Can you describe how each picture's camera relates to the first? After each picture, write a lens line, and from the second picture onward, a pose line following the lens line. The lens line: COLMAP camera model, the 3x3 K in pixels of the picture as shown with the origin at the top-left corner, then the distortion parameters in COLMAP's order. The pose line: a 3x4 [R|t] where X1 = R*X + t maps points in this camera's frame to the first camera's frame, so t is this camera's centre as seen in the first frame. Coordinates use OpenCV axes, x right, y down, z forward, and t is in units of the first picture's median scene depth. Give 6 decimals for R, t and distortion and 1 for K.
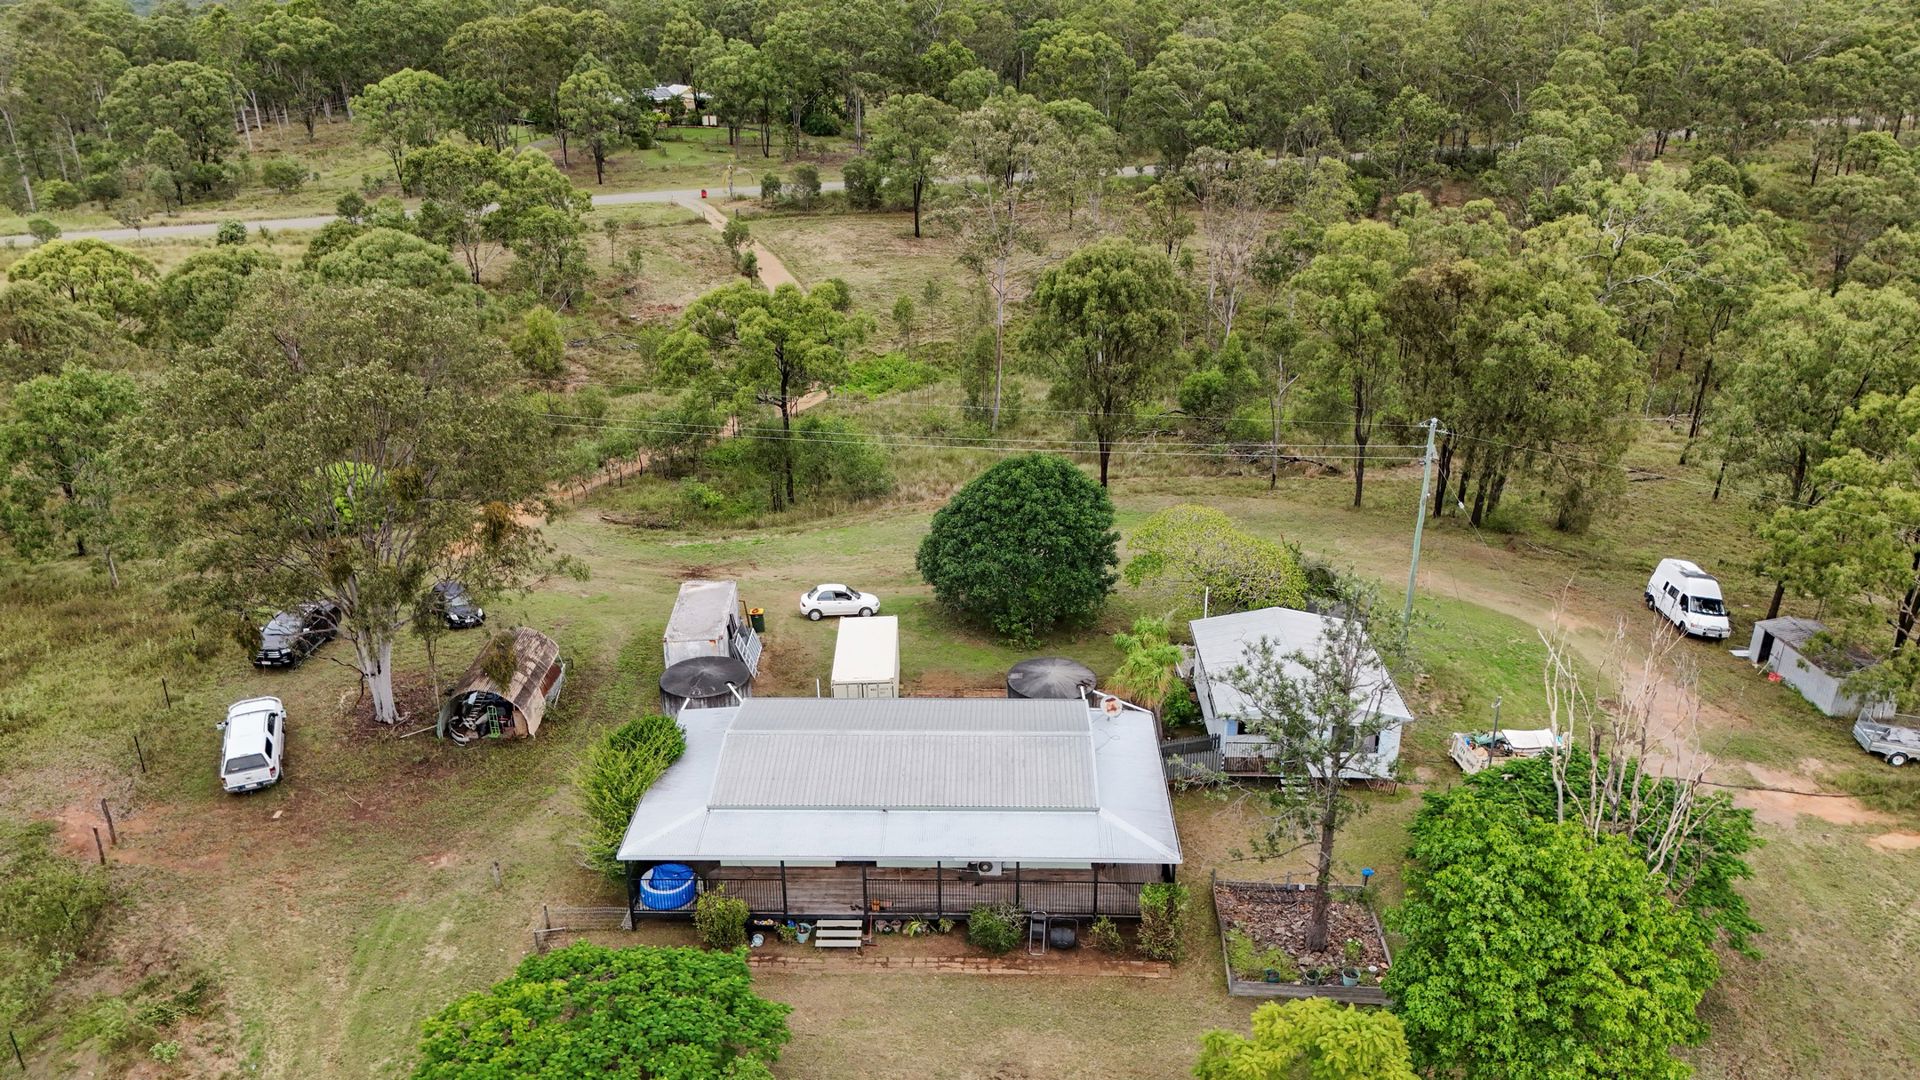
lens RADIAL K [[1433.2, 0, 962.1], [0, 1433.2, 537.6], [0, 0, 1]] dist [0.050625, -0.032416]
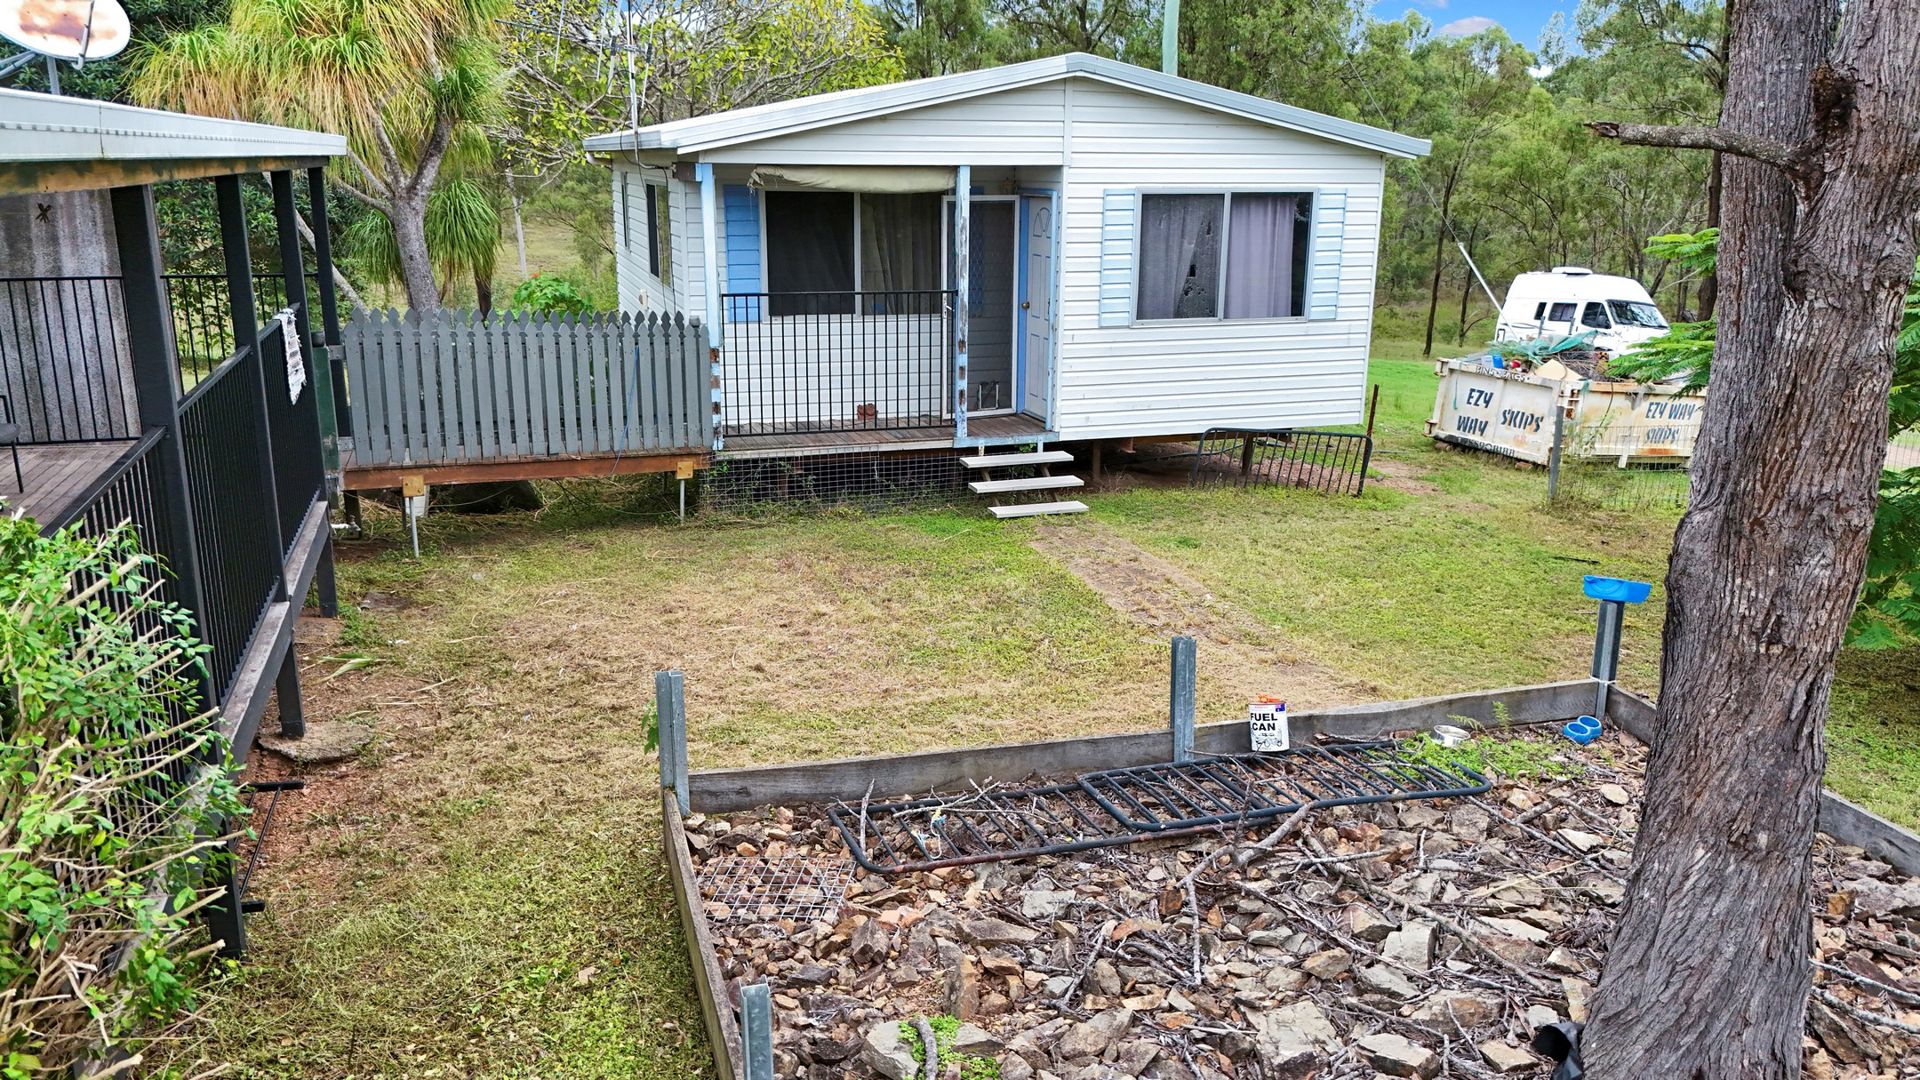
lens RADIAL K [[1433.2, 0, 959.6], [0, 1433.2, 538.8], [0, 0, 1]] dist [0.050625, -0.032416]
pose [[0.945792, -0.071555, 0.316793, 0.127828], [0.116368, 0.985327, -0.124860, 0.189763], [-0.303210, 0.154956, 0.940241, 0.692856]]
